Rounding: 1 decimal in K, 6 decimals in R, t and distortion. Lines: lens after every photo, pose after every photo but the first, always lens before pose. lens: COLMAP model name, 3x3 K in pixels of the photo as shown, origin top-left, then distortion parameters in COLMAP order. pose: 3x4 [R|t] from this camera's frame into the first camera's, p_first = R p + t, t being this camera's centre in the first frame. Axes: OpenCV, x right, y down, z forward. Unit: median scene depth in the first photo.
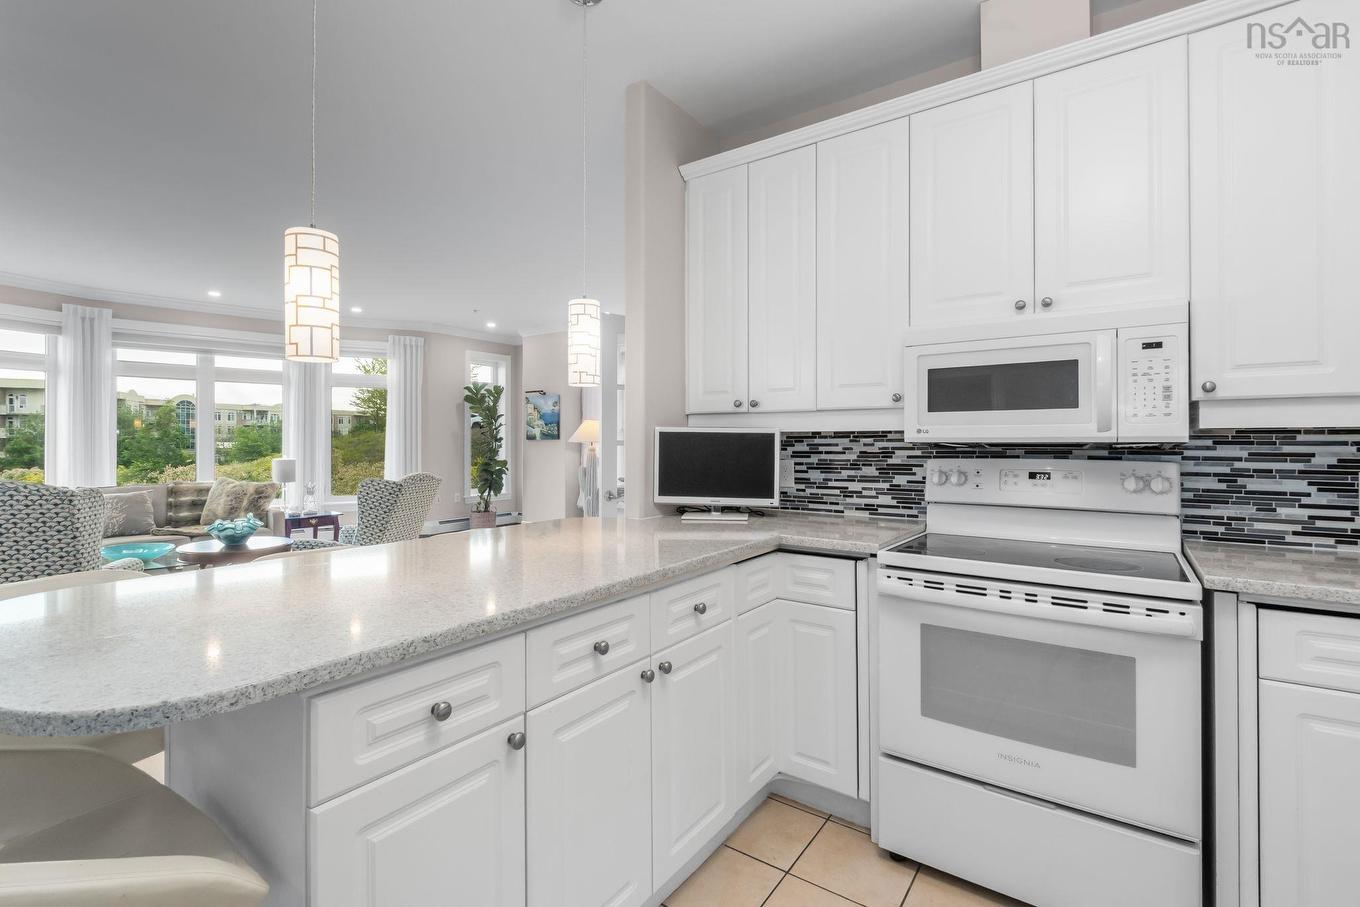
lens RADIAL K [[607.5, 0, 682.1], [0, 607.5, 436.8], [0, 0, 1]] dist [0.013469, -0.013885]
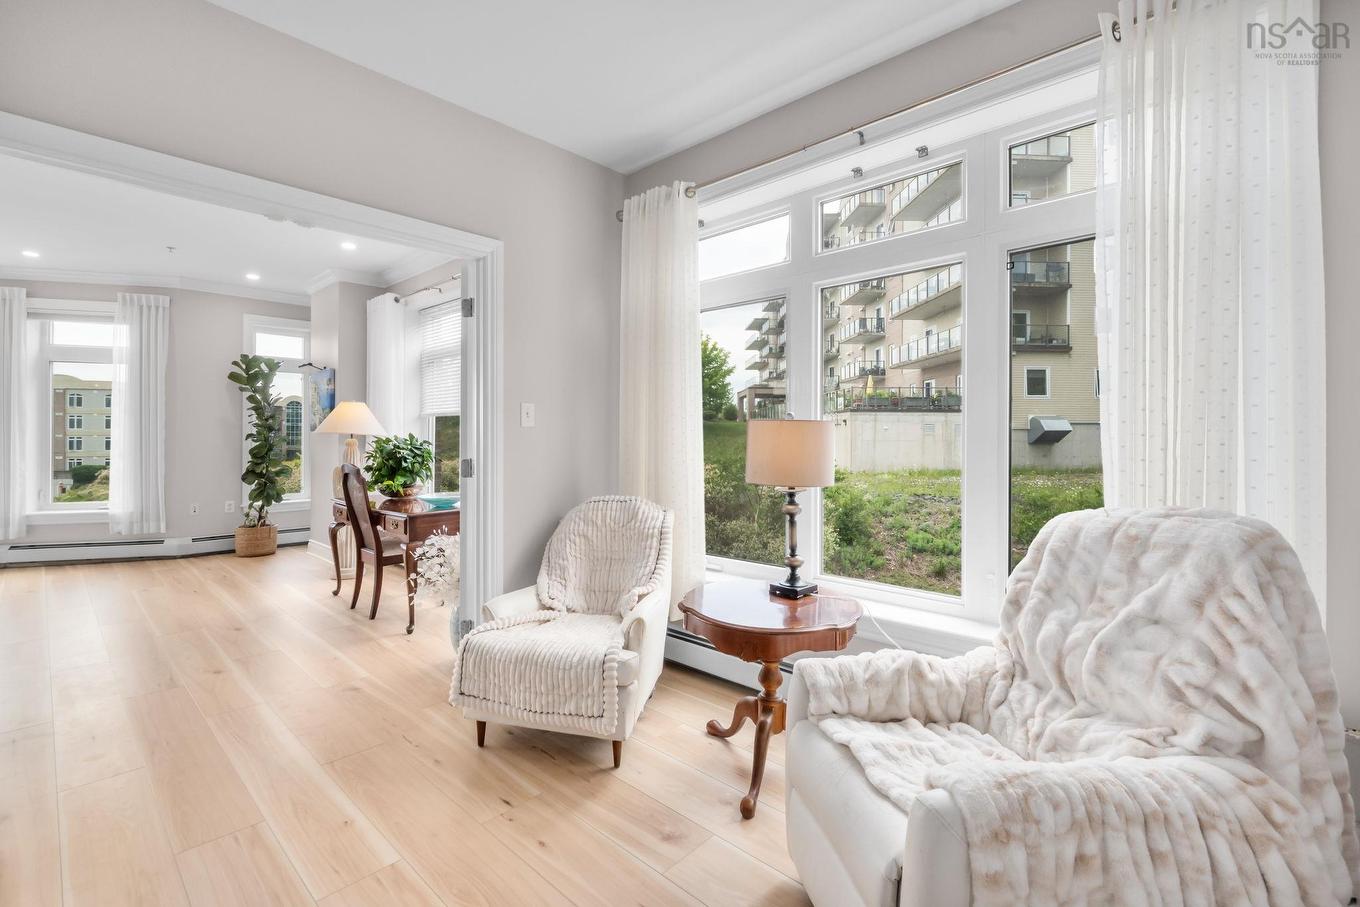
lens RADIAL K [[608.1, 0, 678.6], [0, 608.1, 440.8], [0, 0, 1]] dist [-0.005403, -0.000699]
pose [[0.989941, 0.002818, -0.141455, 0.977045], [-0.001833, 0.999973, 0.007090, 0.033791], [0.141472, -0.006759, 0.989919, 1.090736]]
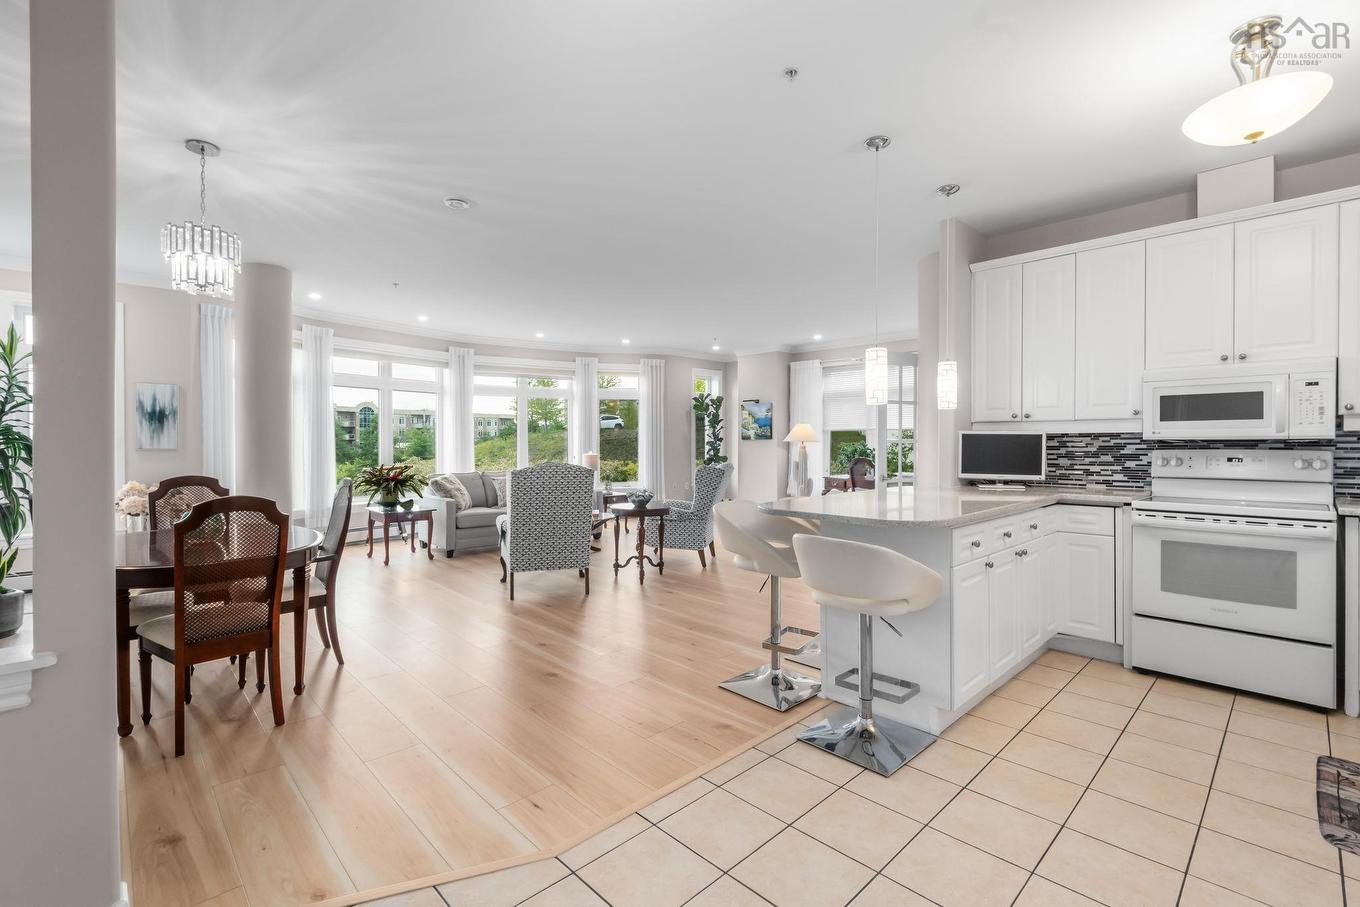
lens RADIAL K [[602.4, 0, 683.5], [0, 602.4, 447.2], [0, 0, 1]] dist [-0.002097, -0.001193]
pose [[0.982638, -0.000802, -0.185533, -0.483849], [0.003898, 0.999859, 0.016326, -0.001608], [0.185493, -0.016766, 0.982502, -0.729361]]
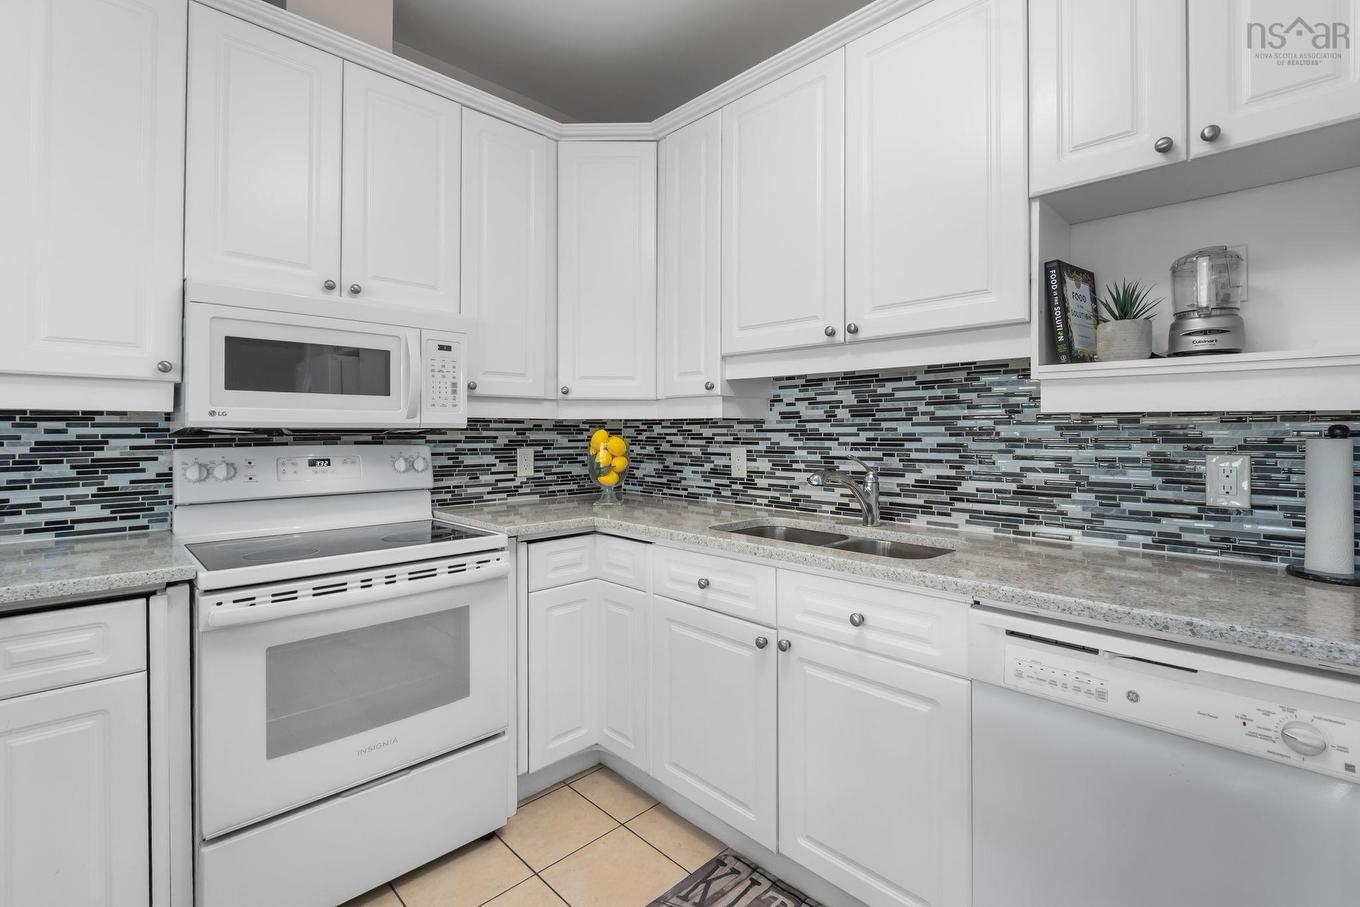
lens RADIAL K [[611.7, 0, 680.9], [0, 611.7, 427.9], [0, 0, 1]] dist [-0.003035, -0.001272]
pose [[0.180128, 0.004455, 0.983633, -0.231183], [-0.009195, 0.999954, -0.002845, 0.005304], [-0.983600, -0.008532, 0.180160, 0.222693]]
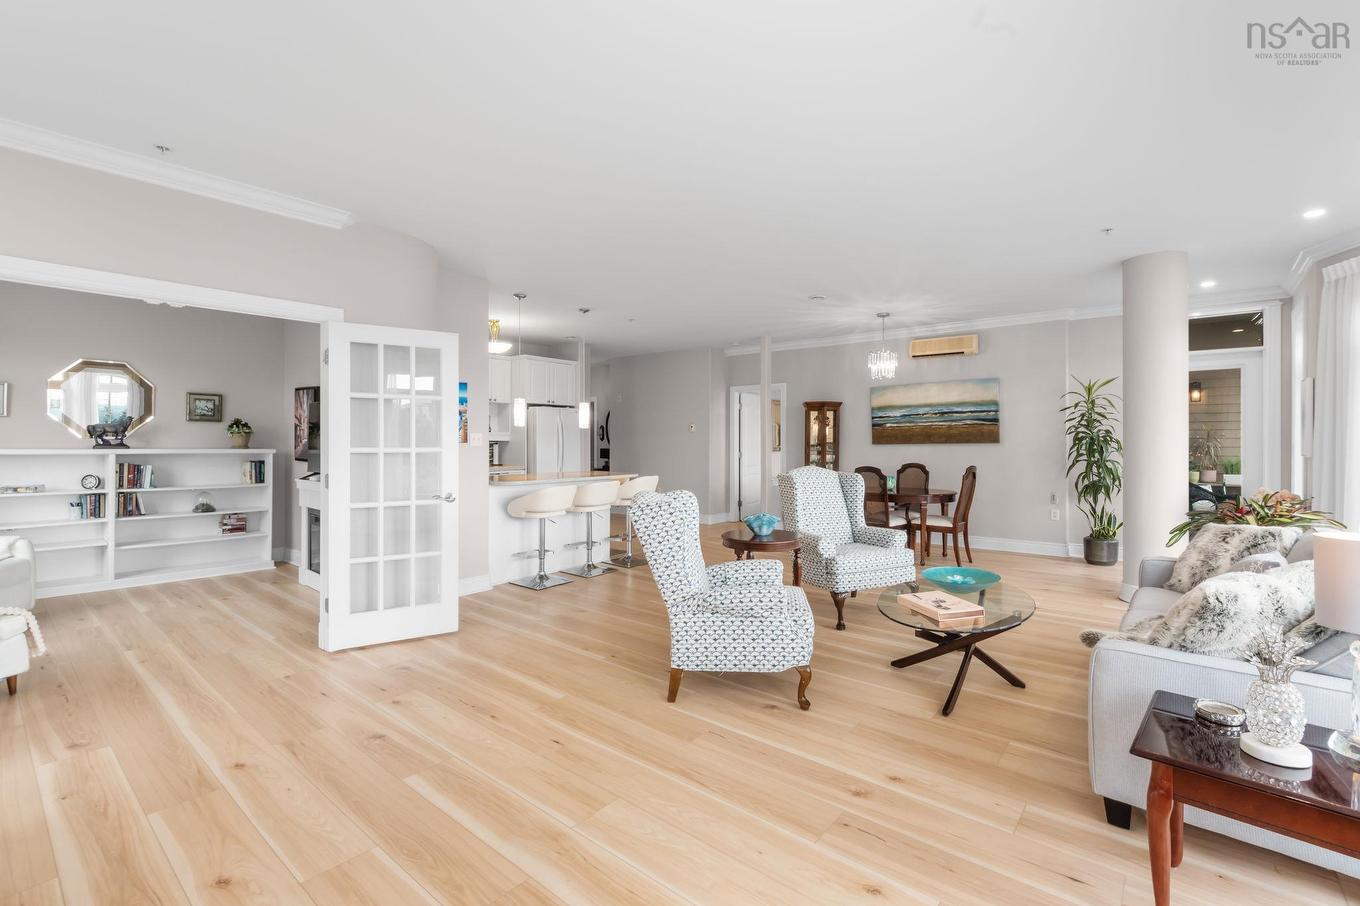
lens RADIAL K [[598.4, 0, 682.6], [0, 598.4, 438.3], [0, 0, 1]] dist [-0.001938, -0.000640]
pose [[-0.997147, -0.002205, 0.075446, -0.952177], [-0.002789, 0.999967, -0.007637, -0.004878], [-0.075426, -0.007825, -0.997121, 3.130551]]
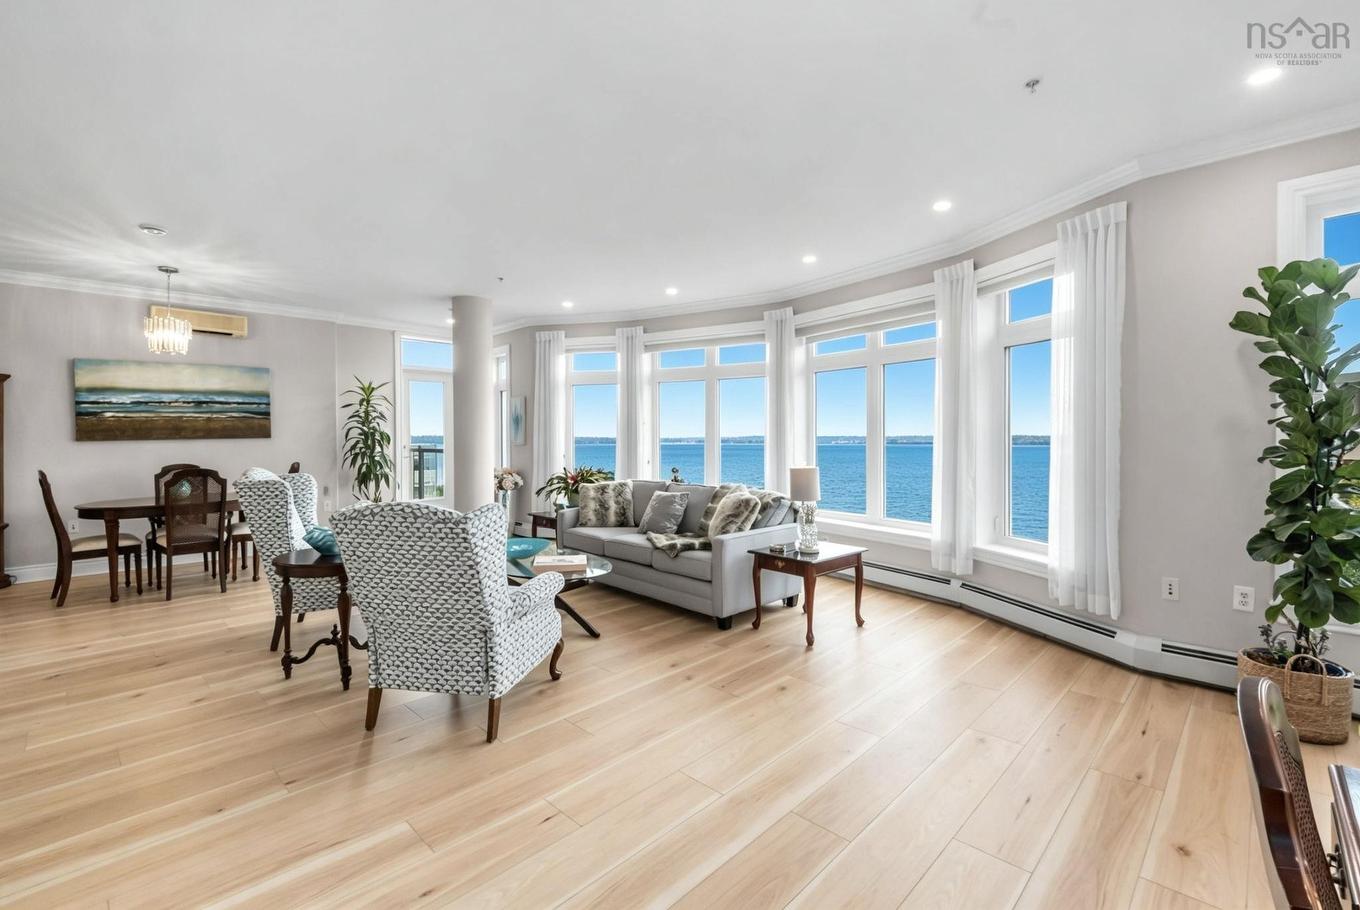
lens RADIAL K [[598.4, 0, 682.6], [0, 598.4, 440.3], [0, 0, 1]] dist [-0.001938, -0.000640]
pose [[-0.161907, 0.006214, -0.986786, 0.118162], [0.007490, 0.999959, 0.005068, 0.001923], [0.986778, -0.006570, -0.161947, 2.412982]]
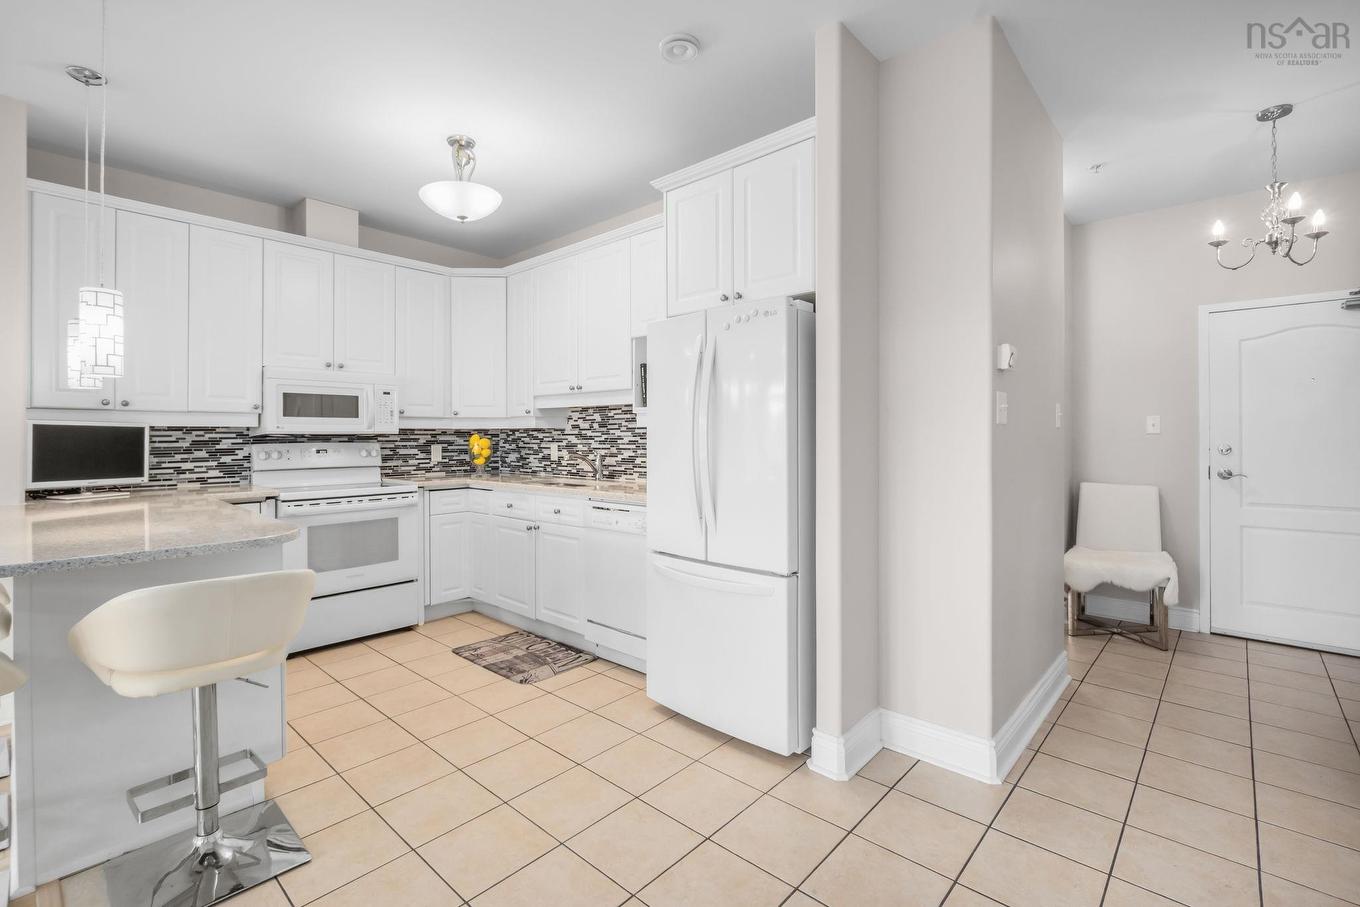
lens RADIAL K [[613.3, 0, 683.1], [0, 613.3, 437.1], [0, 0, 1]] dist [0.000204, -0.003766]
pose [[0.120186, -0.002879, 0.992747, -1.024788], [-0.006220, 0.999974, 0.003653, 0.004041], [-0.992732, -0.006614, 0.120165, -0.308898]]
